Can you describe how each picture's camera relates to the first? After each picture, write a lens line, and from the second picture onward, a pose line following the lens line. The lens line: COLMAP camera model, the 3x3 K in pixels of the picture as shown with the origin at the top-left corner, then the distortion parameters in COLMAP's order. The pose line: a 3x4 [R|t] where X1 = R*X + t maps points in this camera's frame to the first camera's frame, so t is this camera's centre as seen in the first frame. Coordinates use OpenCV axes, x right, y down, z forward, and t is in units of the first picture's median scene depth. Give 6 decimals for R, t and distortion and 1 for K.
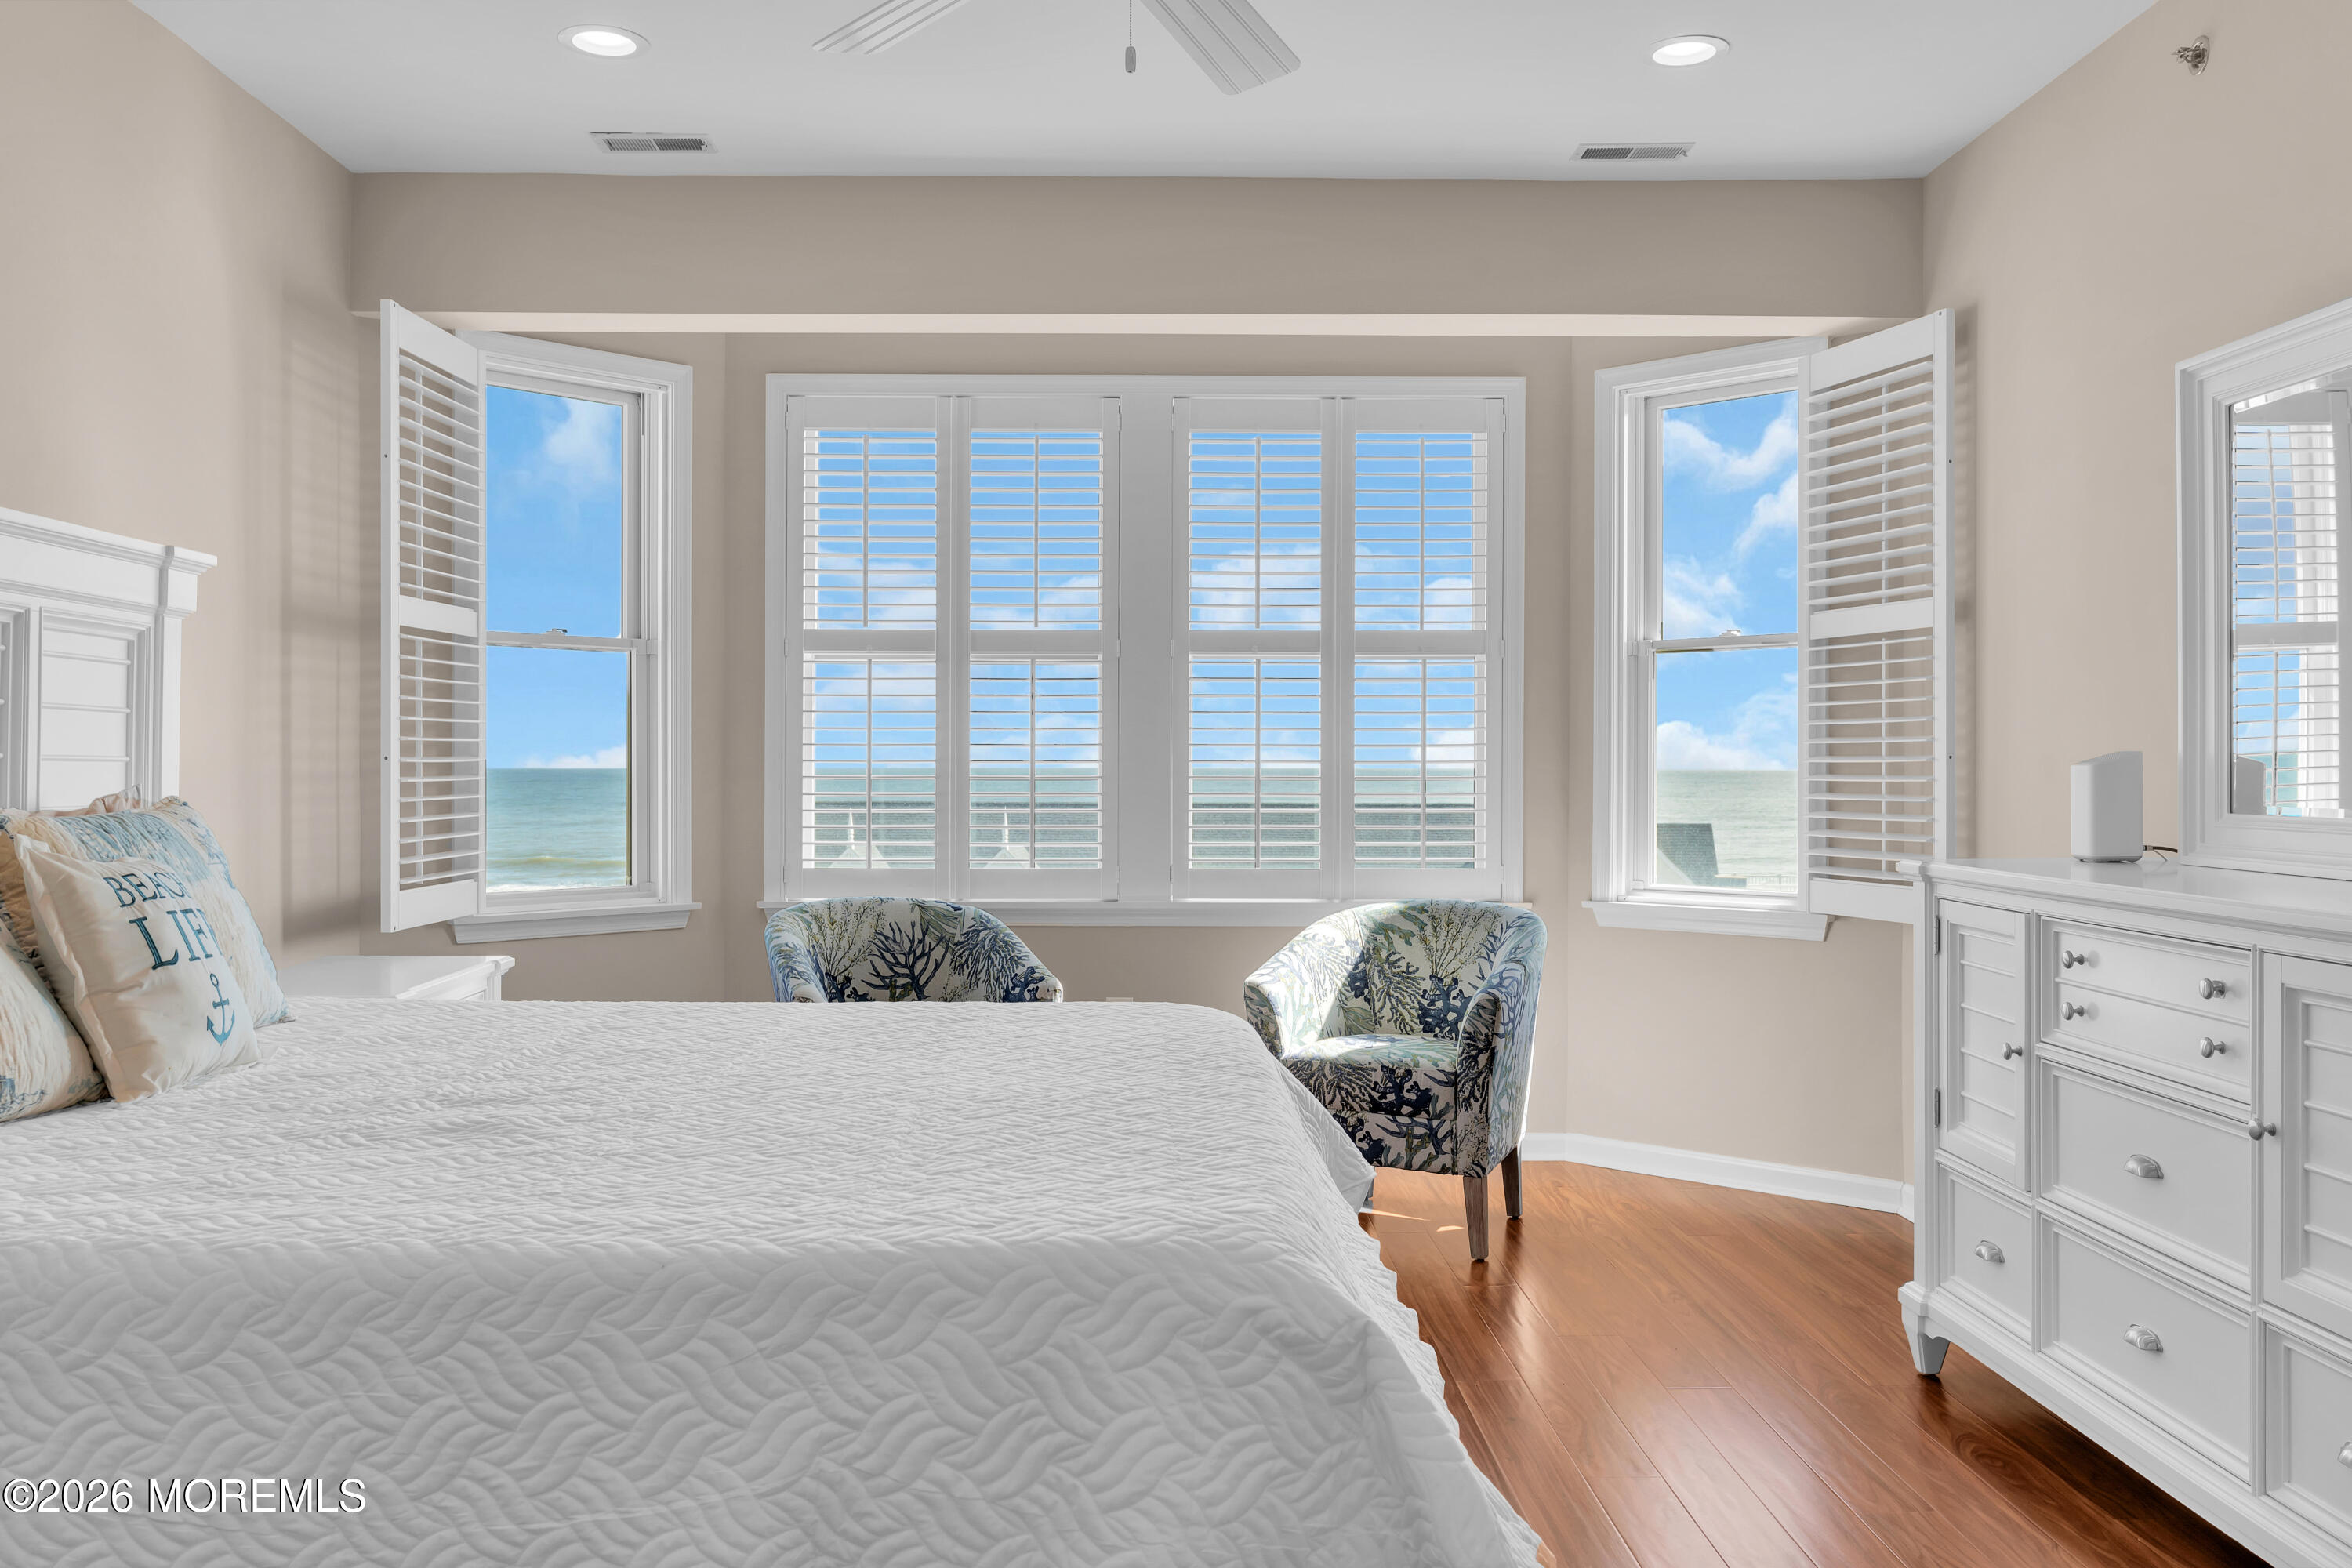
lens RADIAL K [[1886.9, 0, 1176.0], [0, 1886.9, 784.0], [0, 0, 1]] dist [0.001054, 0.004800]
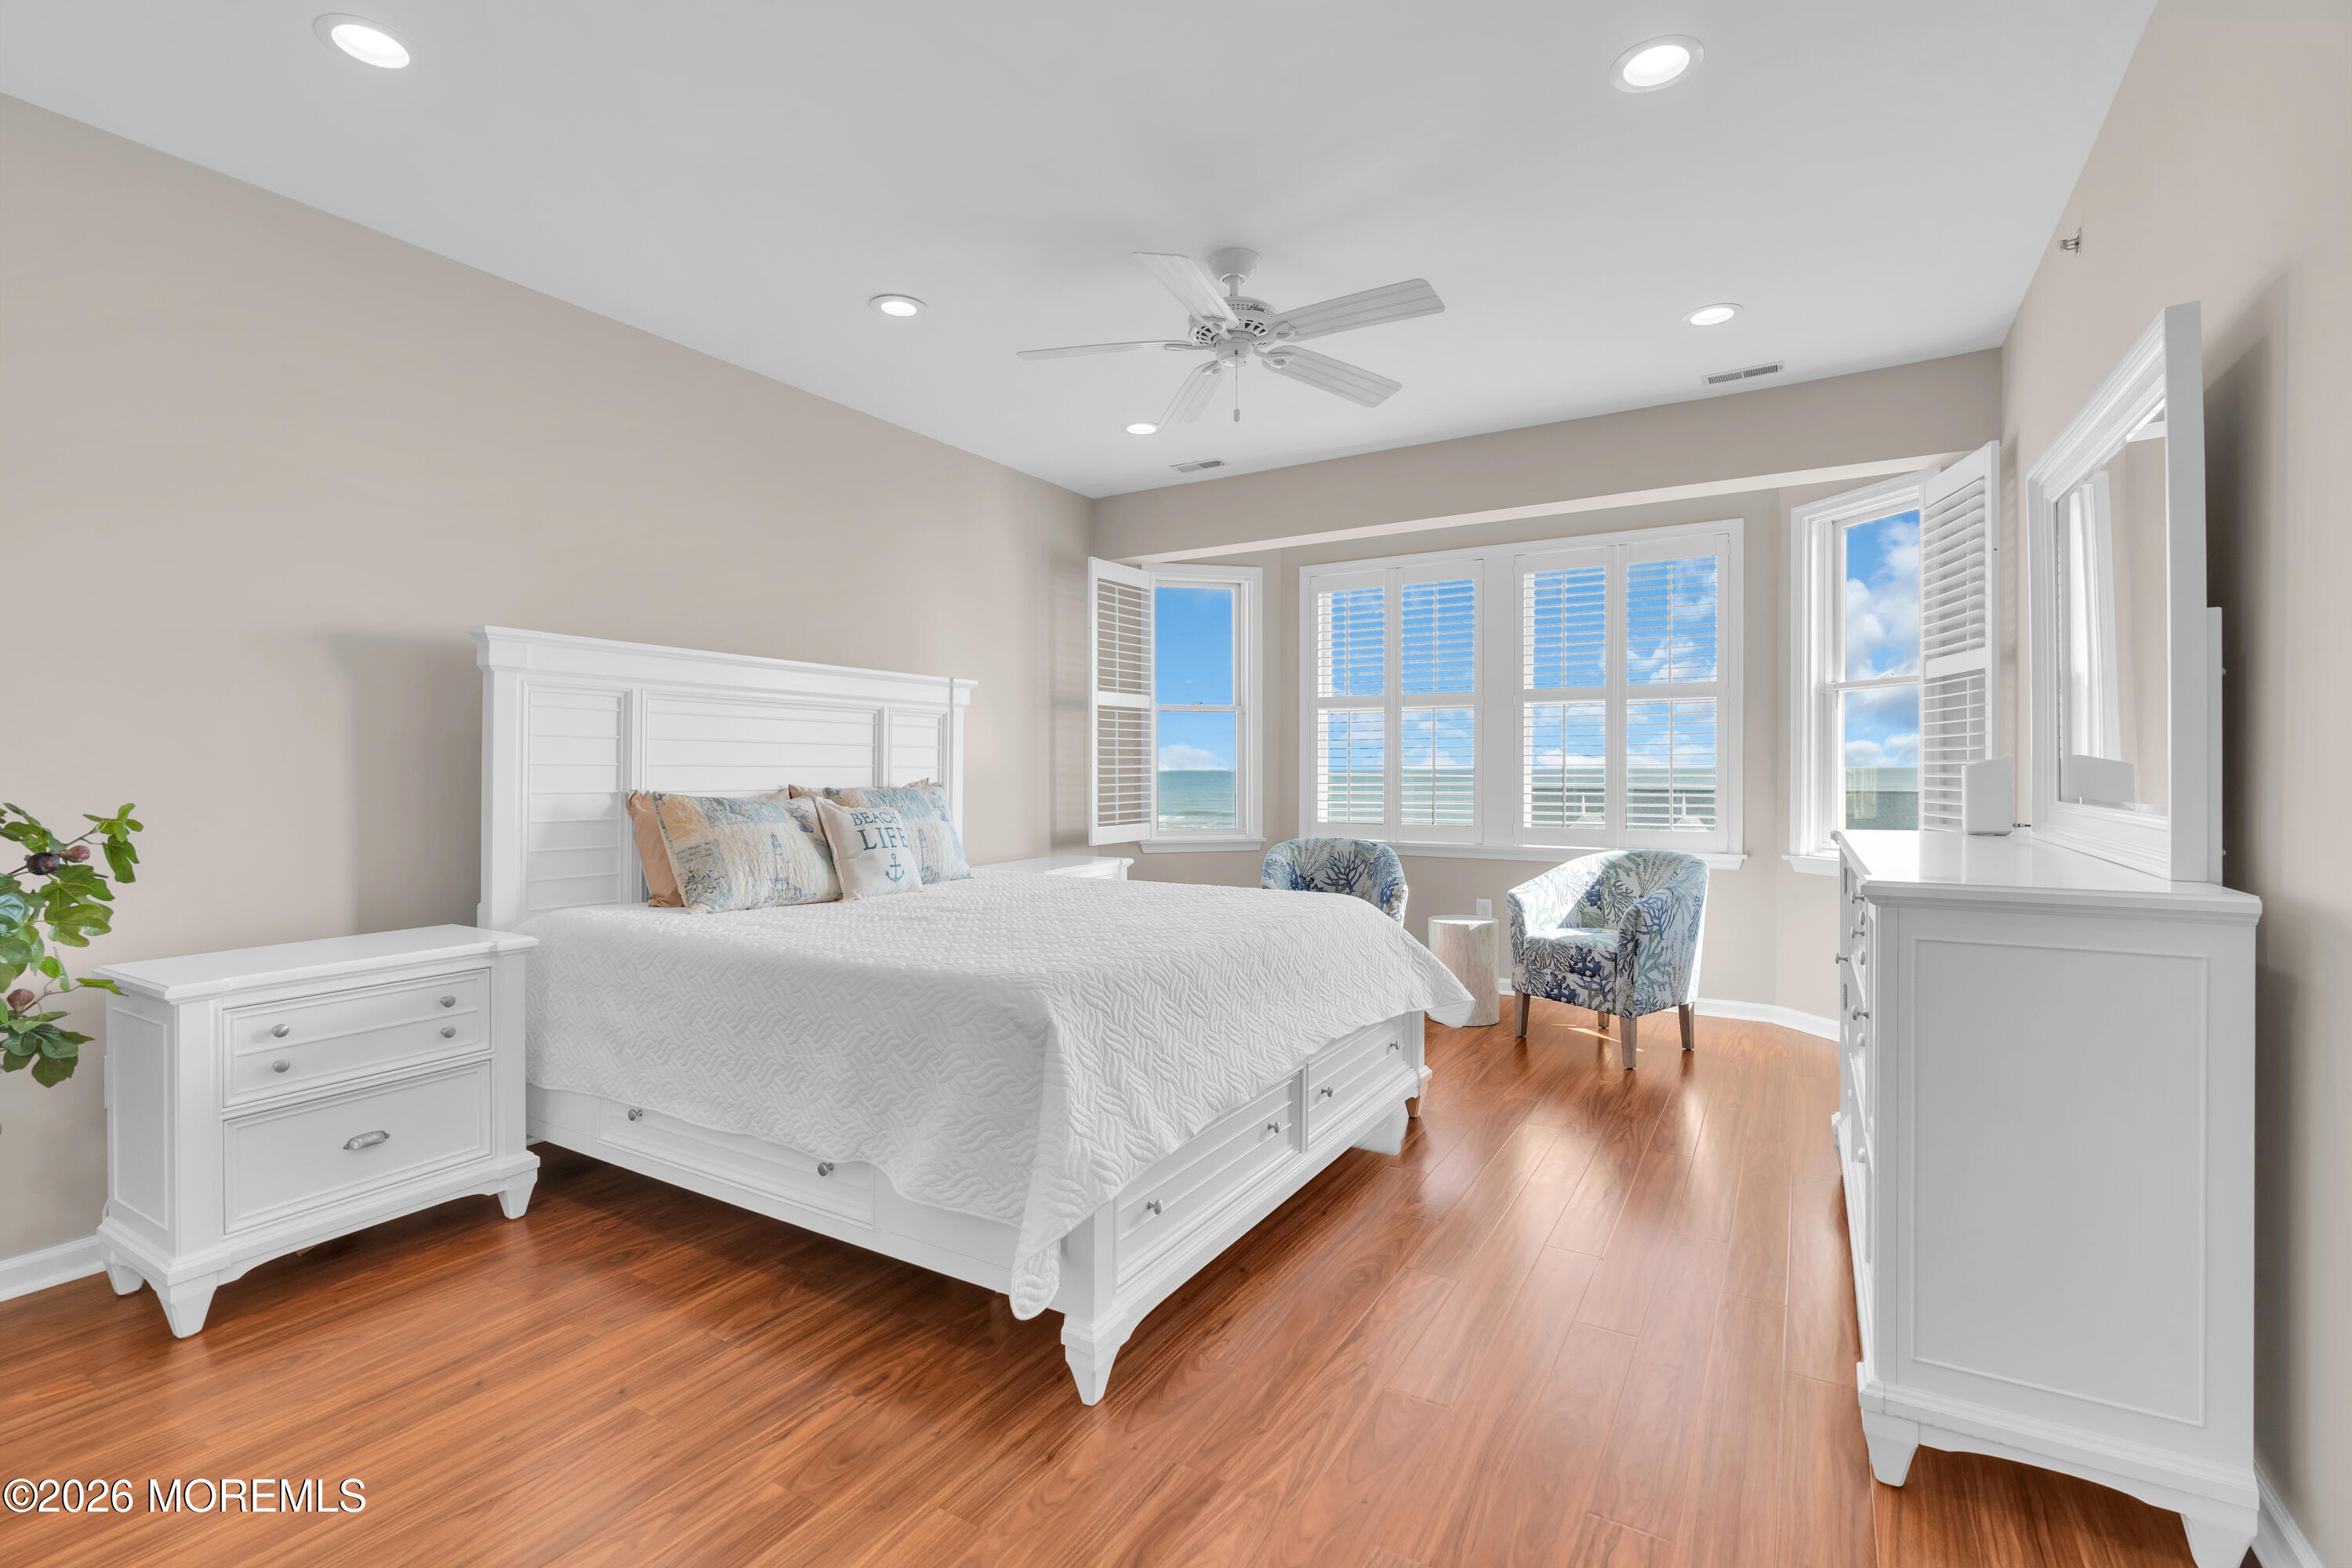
lens RADIAL K [[1058.9, 0, 1170.1], [0, 1058.9, 779.5], [0, 0, 1]] dist [-0.008648, 0.000099]
pose [[0.845076, 0.001879, -0.534643, 0.297530], [-0.001323, 0.999998, 0.001424, 0.000091], [0.534644, -0.000496, 0.845077, 0.009120]]
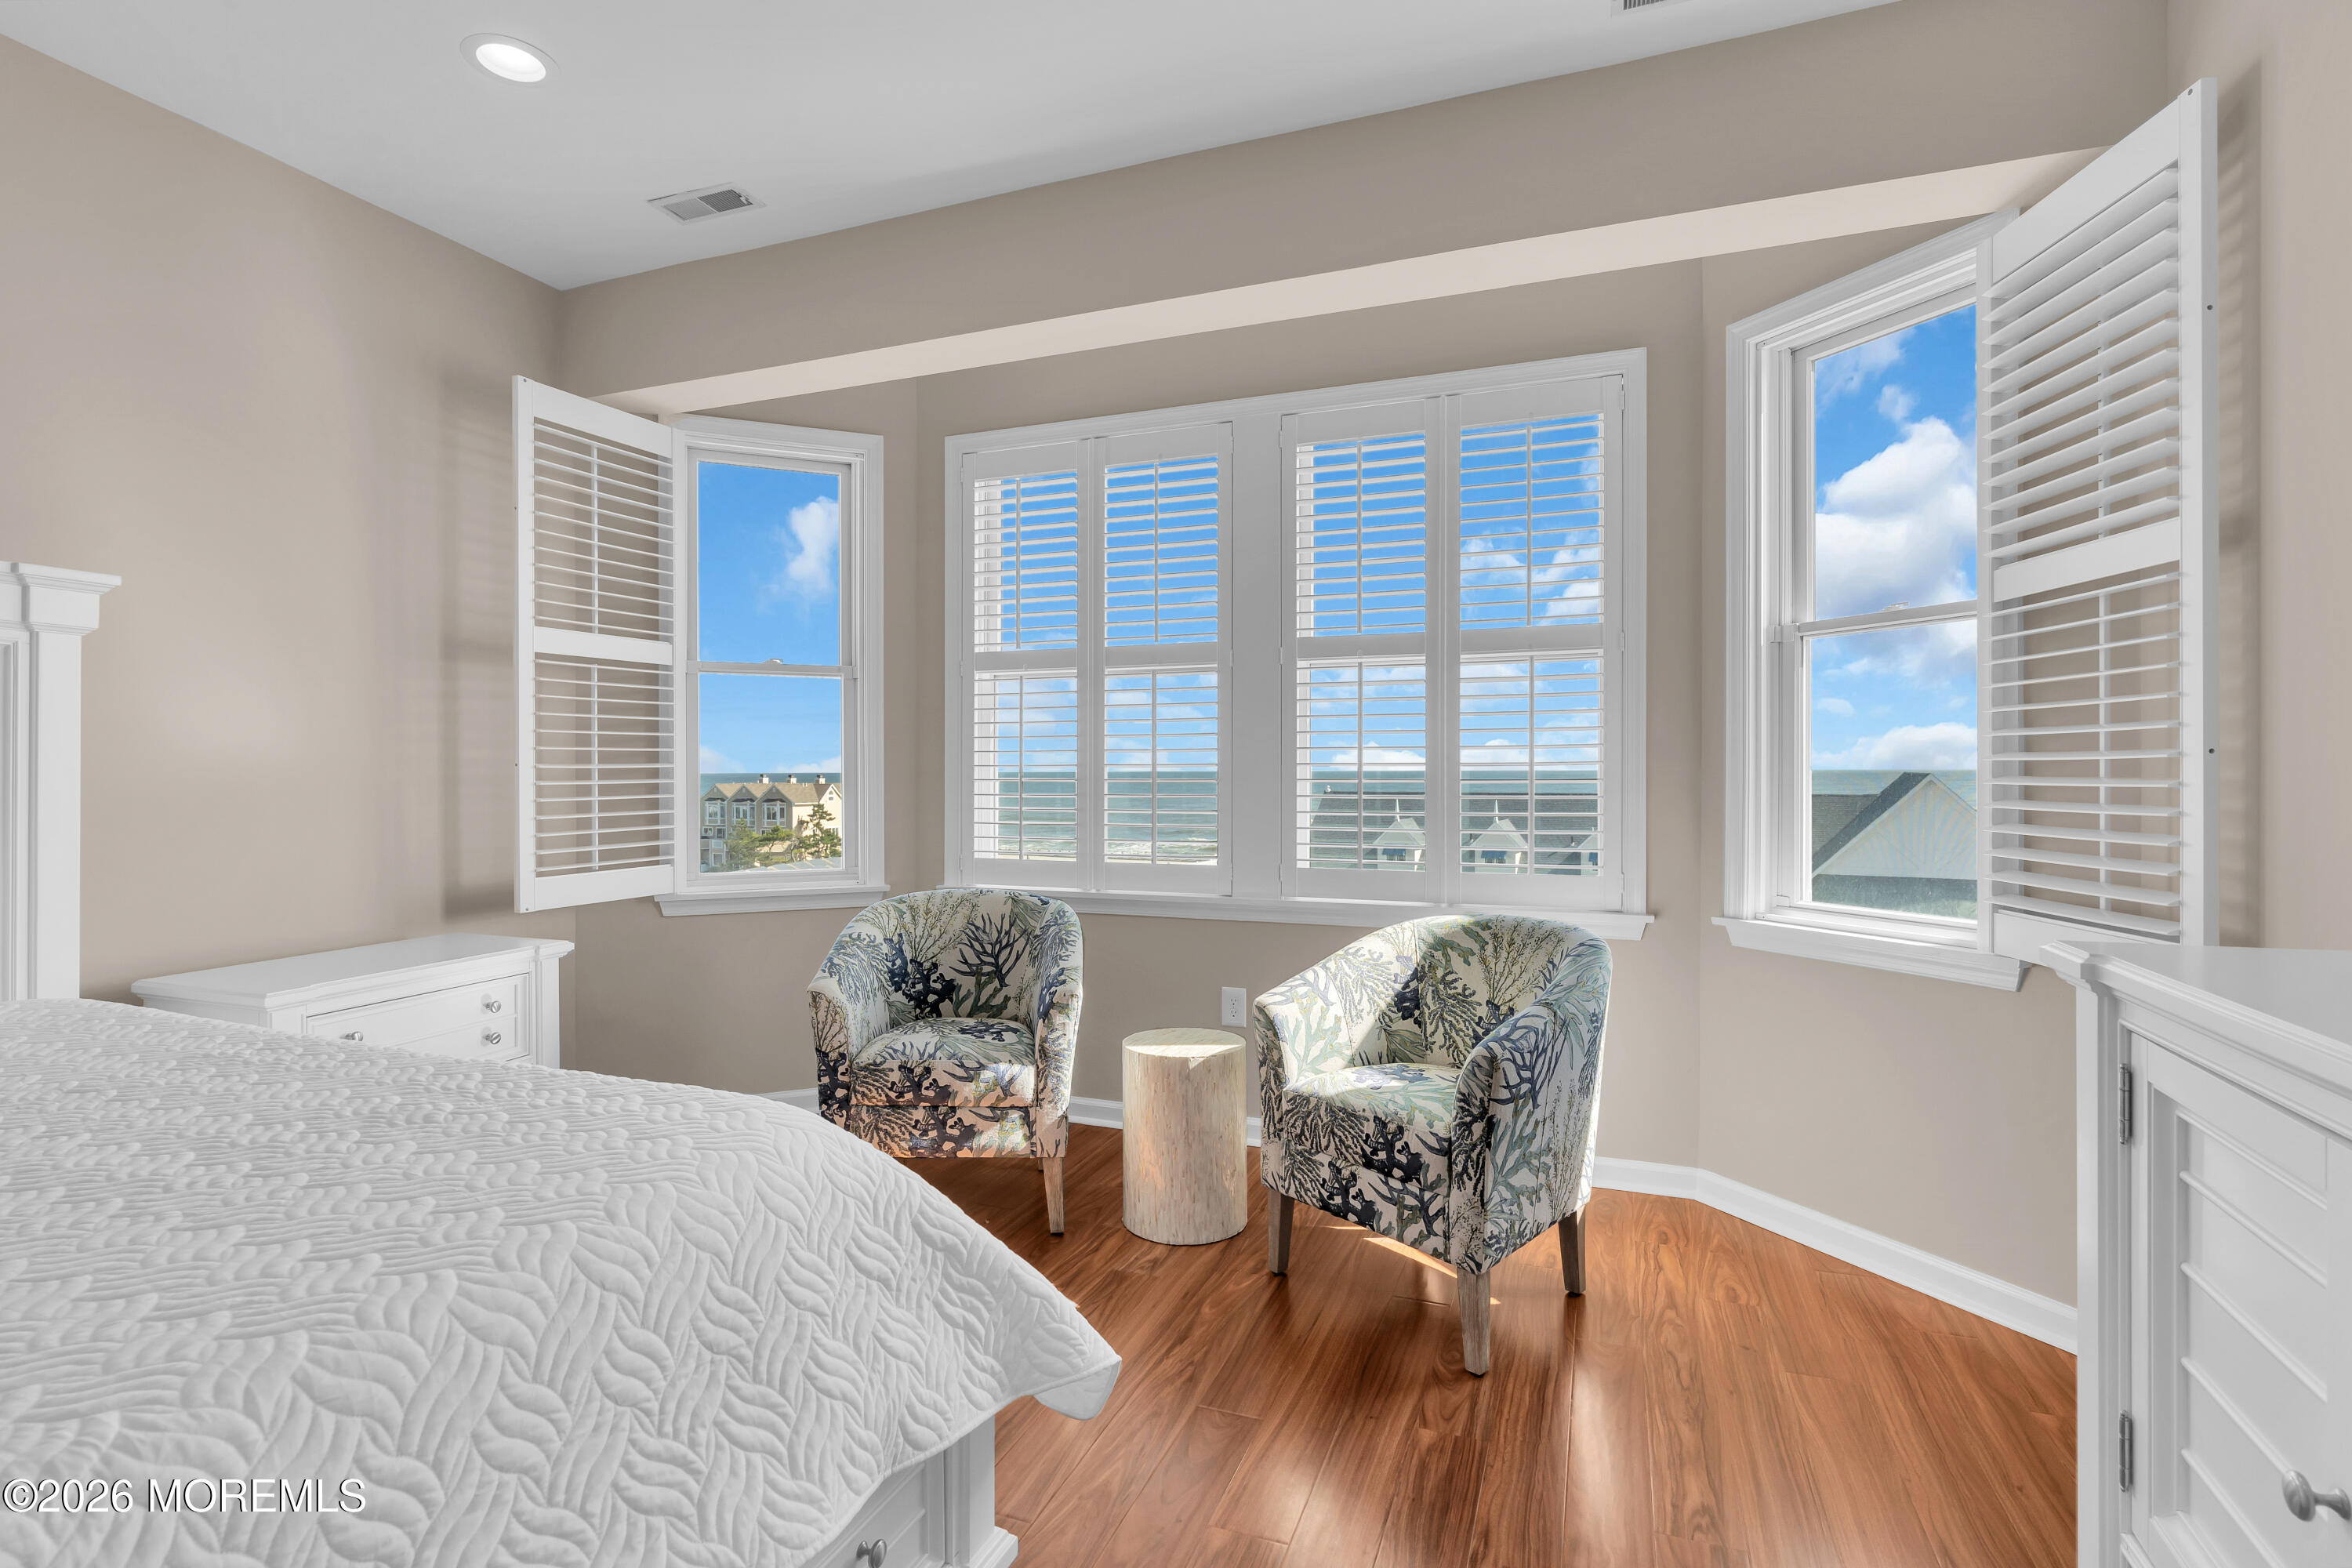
lens RADIAL K [[1129.7, 0, 1170.7], [0, 1129.7, 782.4], [0, 0, 1]] dist [-0.009249, 0.000596]
pose [[0.924818, 0.000373, -0.380409, 0.211906], [0.000096, 0.999999, 0.001214, -0.003412], [0.380409, -0.001159, 0.924818, 0.473576]]
